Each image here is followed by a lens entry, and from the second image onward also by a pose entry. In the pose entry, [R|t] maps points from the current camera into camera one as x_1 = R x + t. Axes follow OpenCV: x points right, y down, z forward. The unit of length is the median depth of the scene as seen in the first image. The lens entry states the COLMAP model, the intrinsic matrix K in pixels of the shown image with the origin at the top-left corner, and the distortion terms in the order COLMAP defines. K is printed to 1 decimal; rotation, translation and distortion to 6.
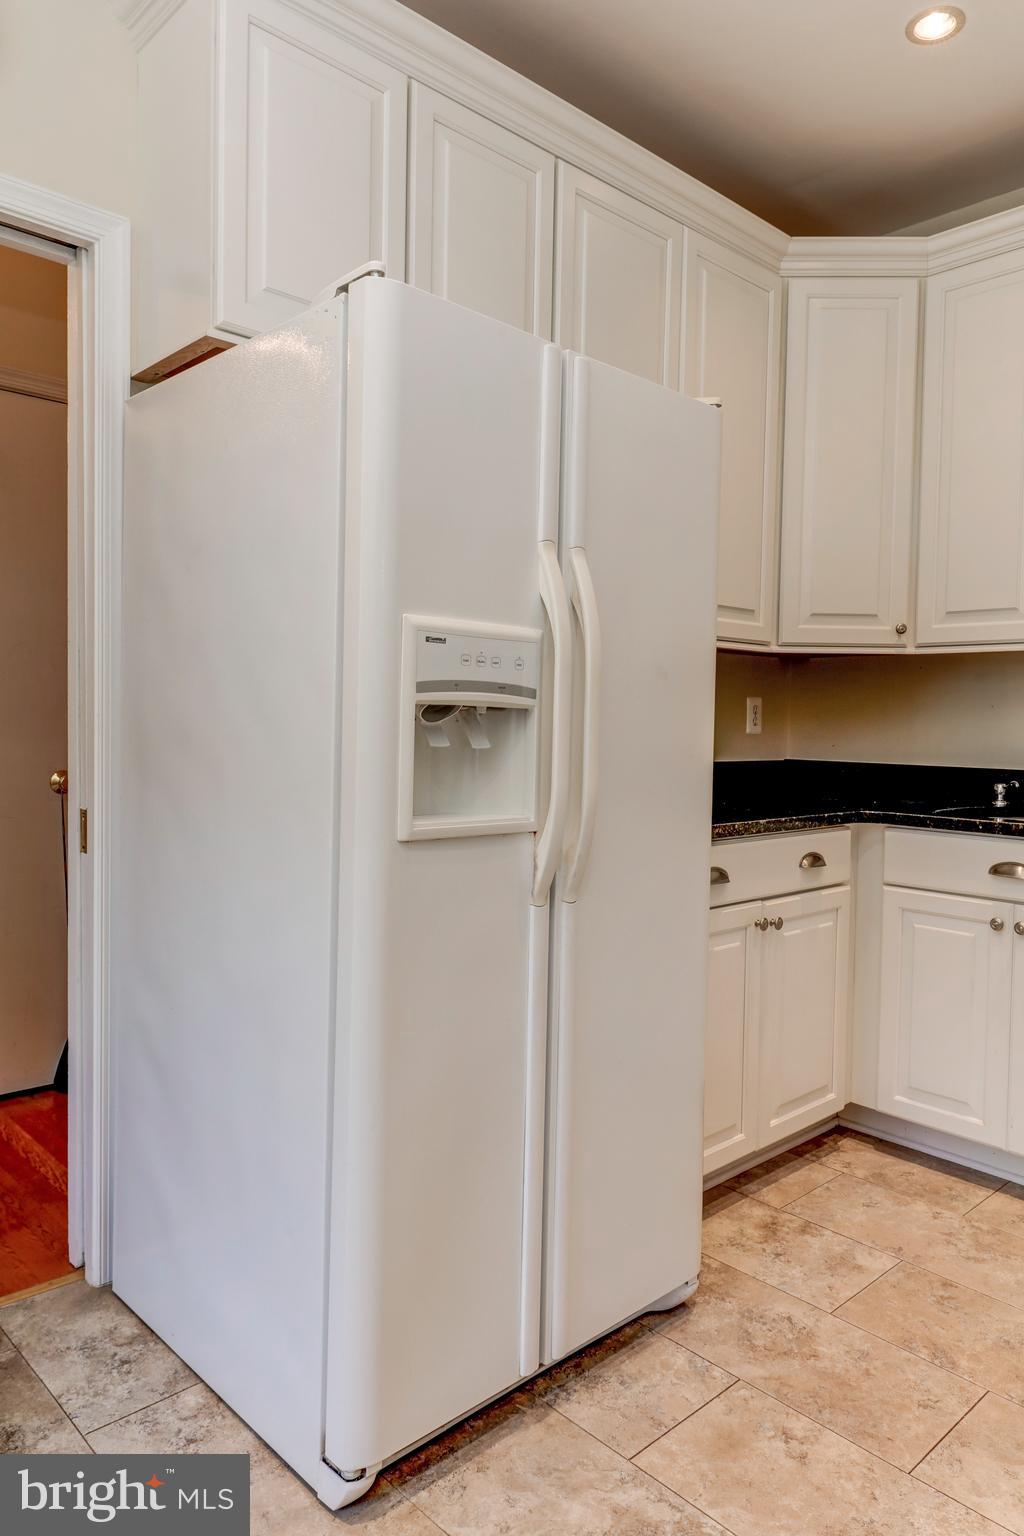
lens RADIAL K [[1022.1, 0, 549.1], [0, 1022.1, 749.2], [0, 0, 1]] dist [0.017152, -0.019174]
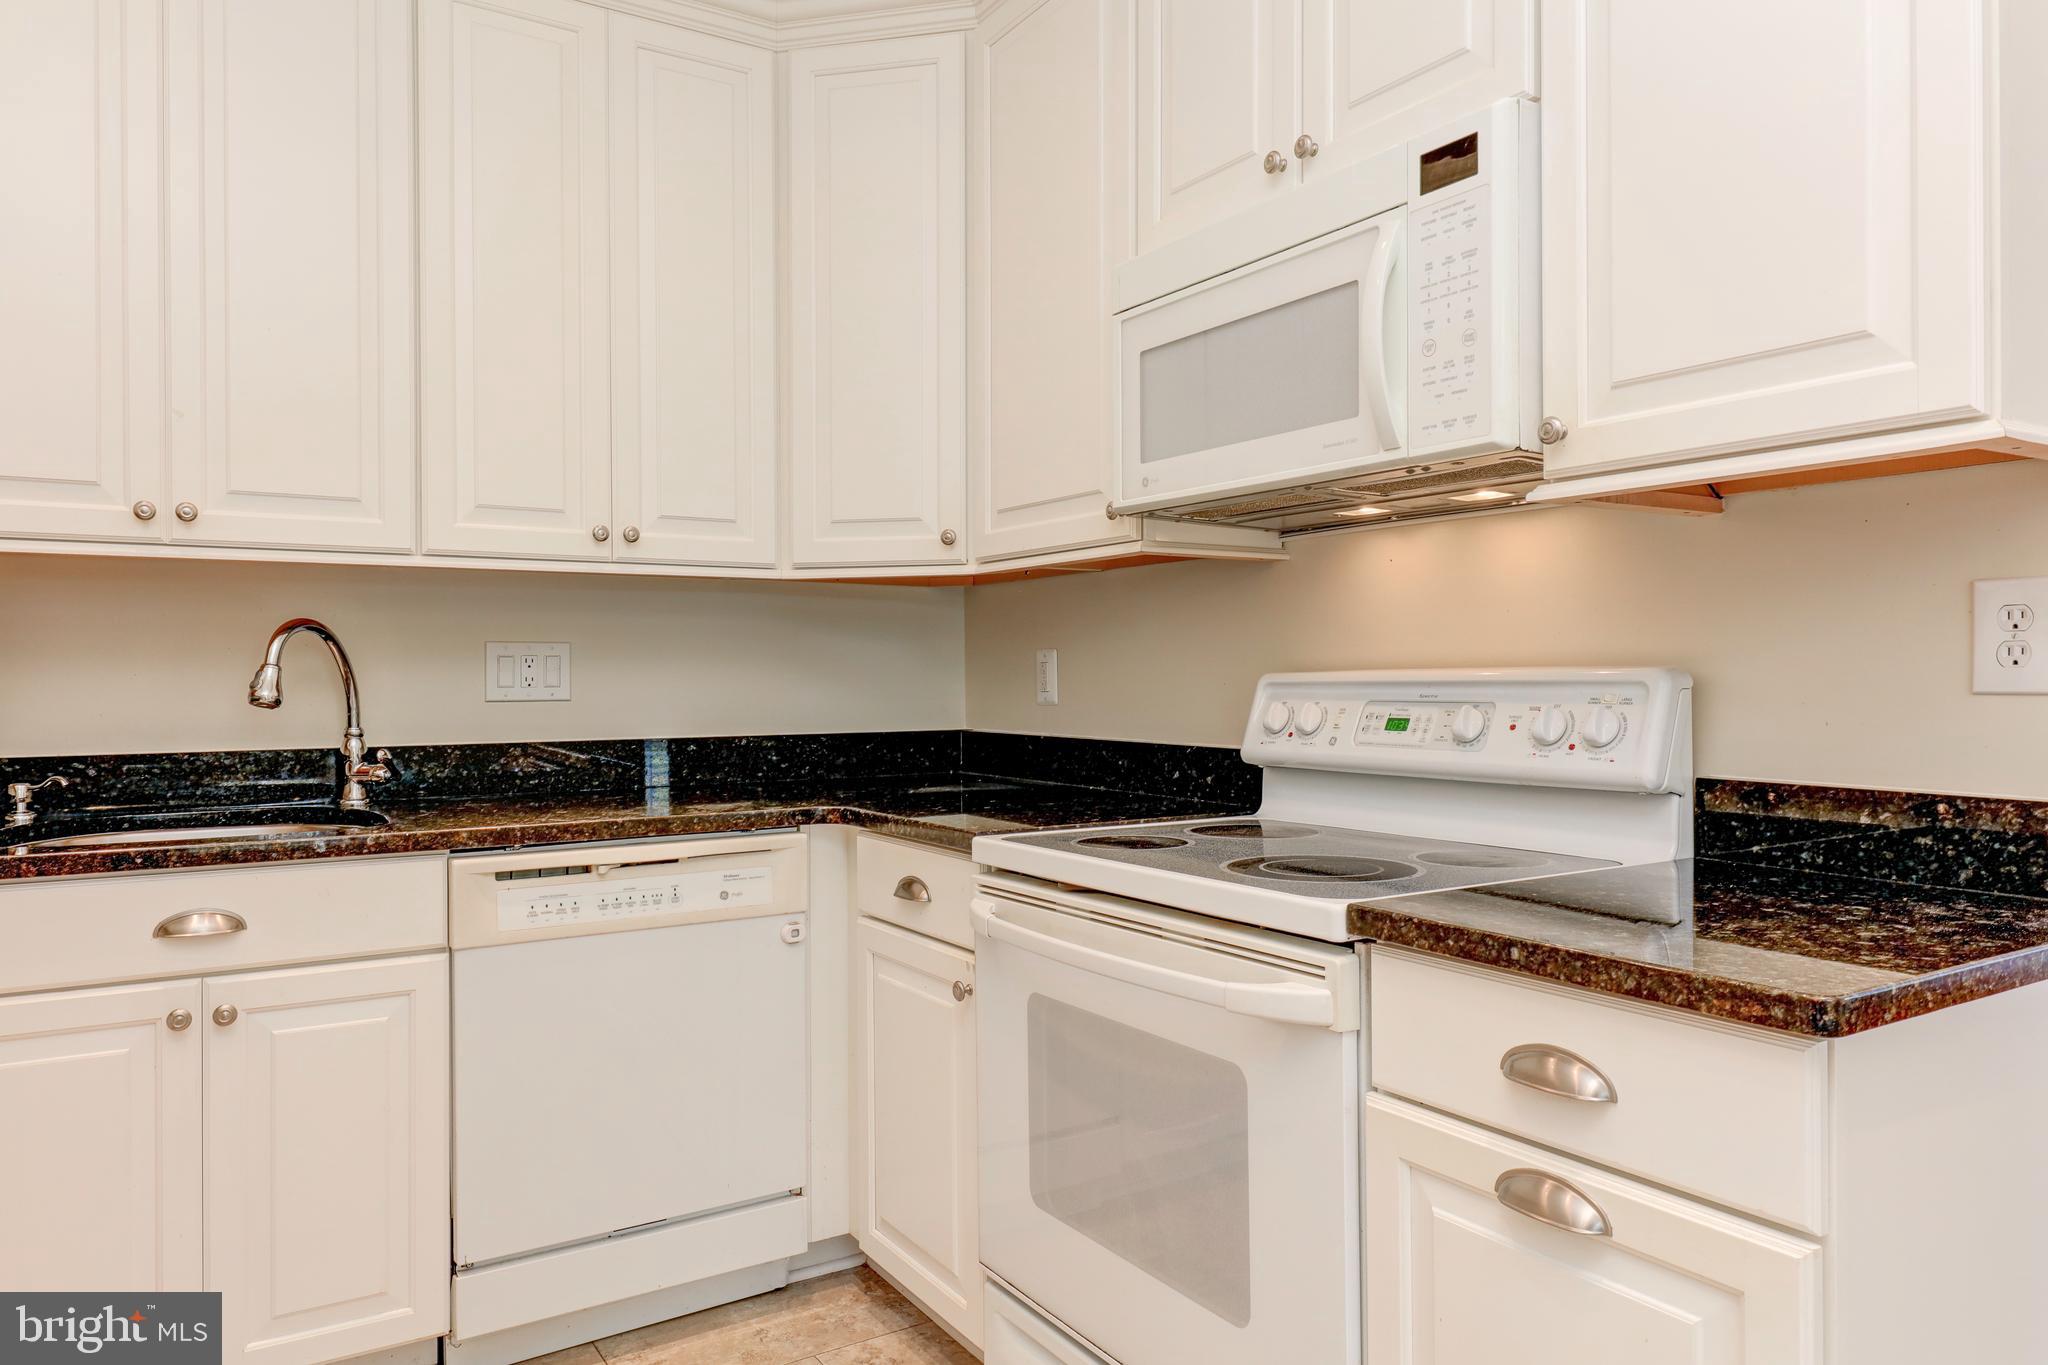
lens RADIAL K [[1309.5, 0, 1028.0], [0, 1309.5, 684.4], [0, 0, 1]] dist [0.007360, -0.001149]
pose [[0.226489, -0.025385, 0.973683, -0.184357], [0.037353, 0.999151, 0.017360, -0.016742], [-0.973297, 0.032438, 0.227245, 0.356313]]
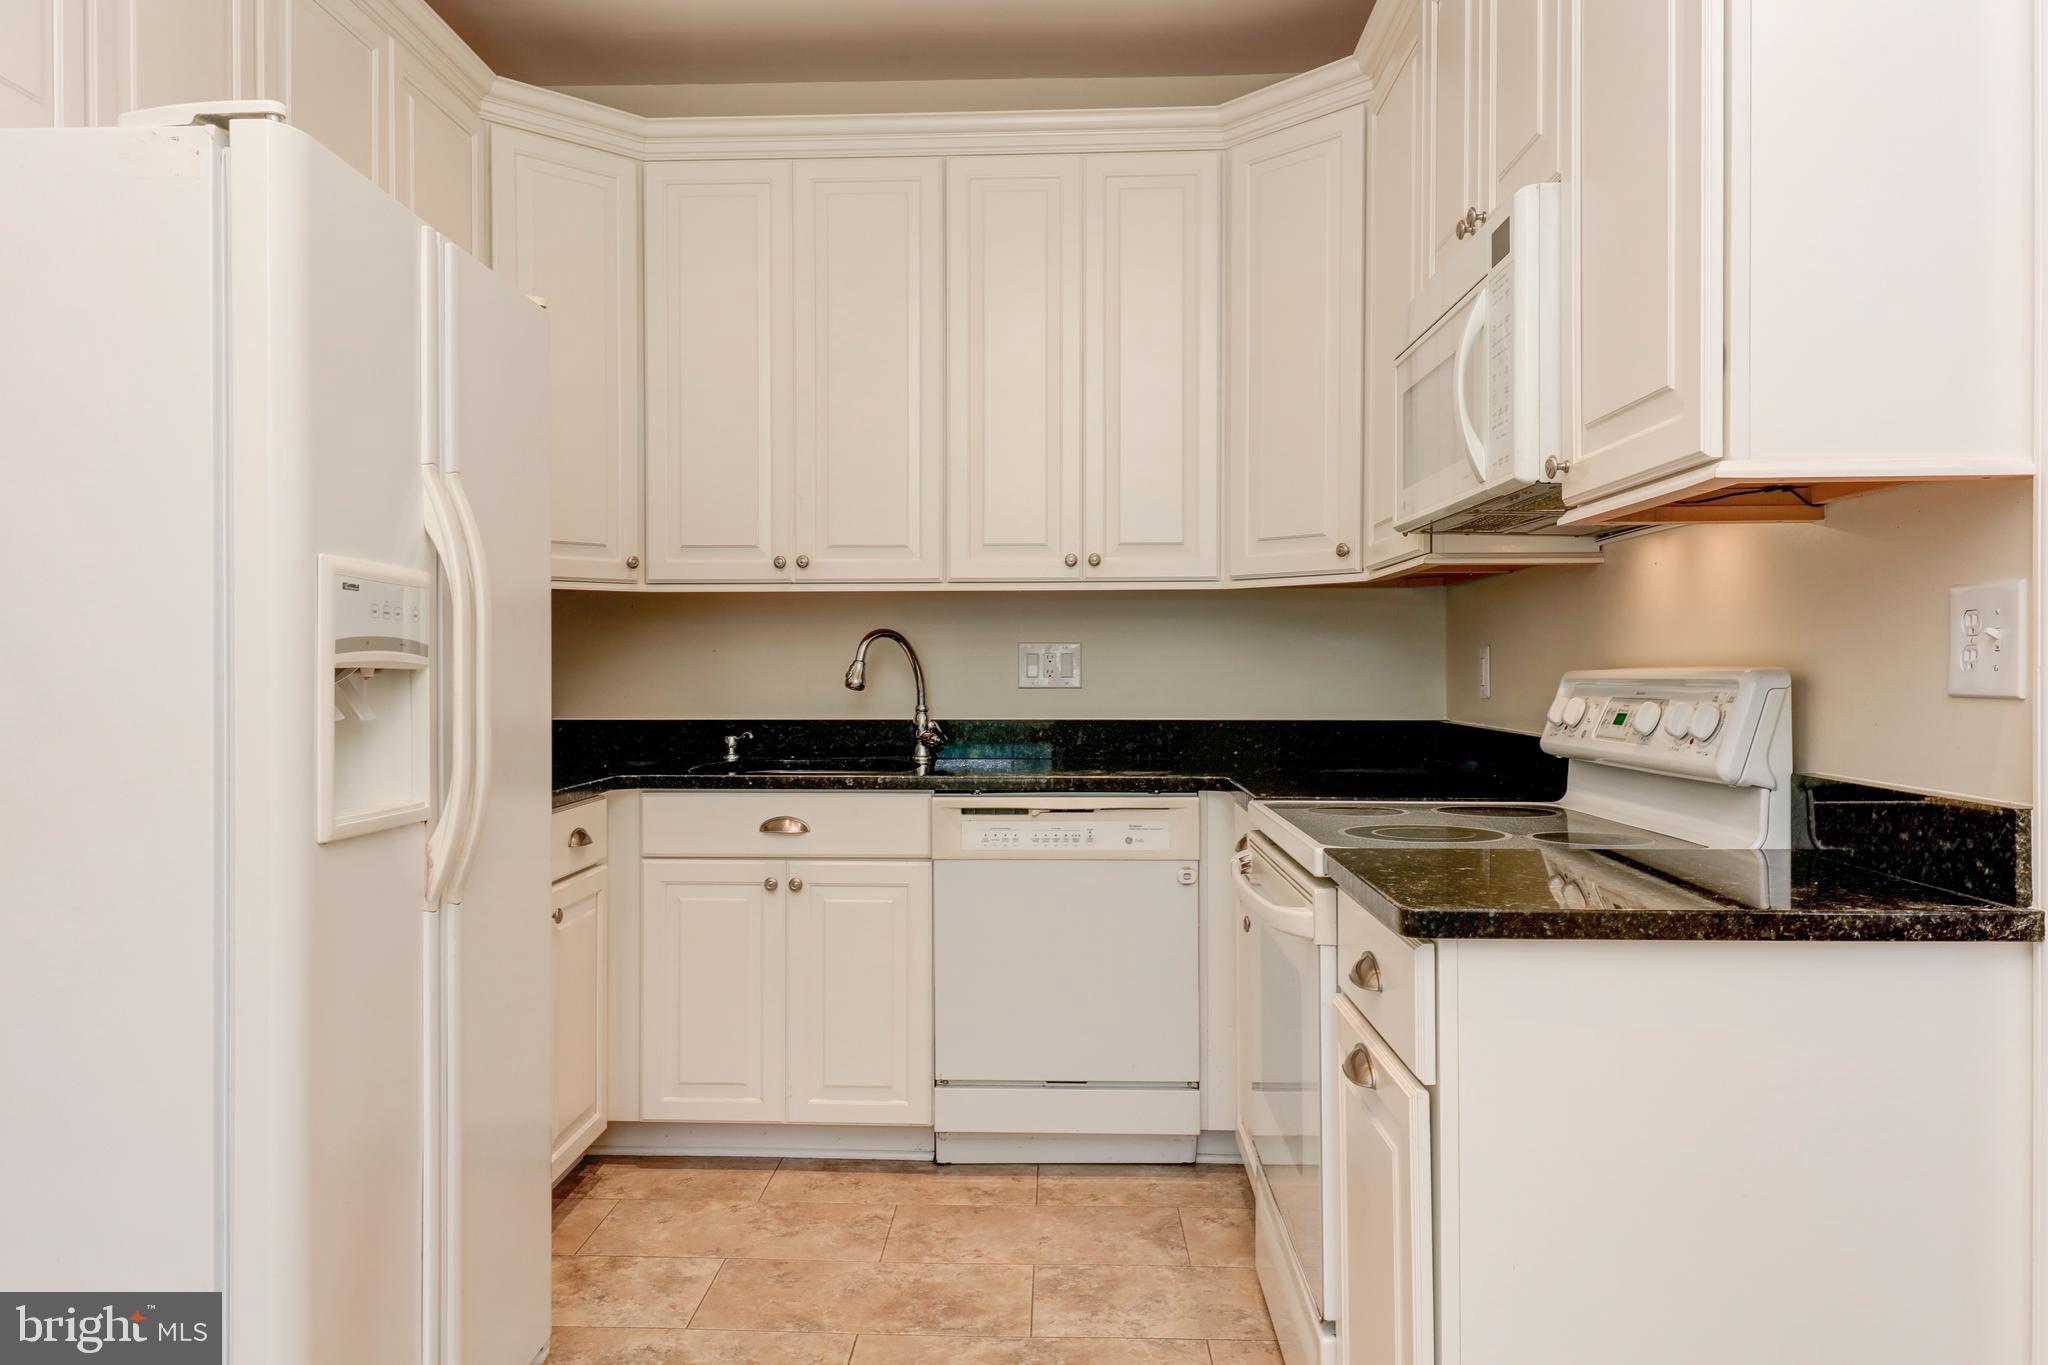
lens RADIAL K [[1362.8, 0, 1031.8], [0, 1362.8, 684.7], [0, 0, 1]] dist [0.017152, -0.019174]
pose [[0.721022, -0.027365, 0.692371, -0.256276], [0.034200, 0.999407, 0.003884, -0.008949], [-0.692067, 0.020879, 0.721531, -0.072683]]
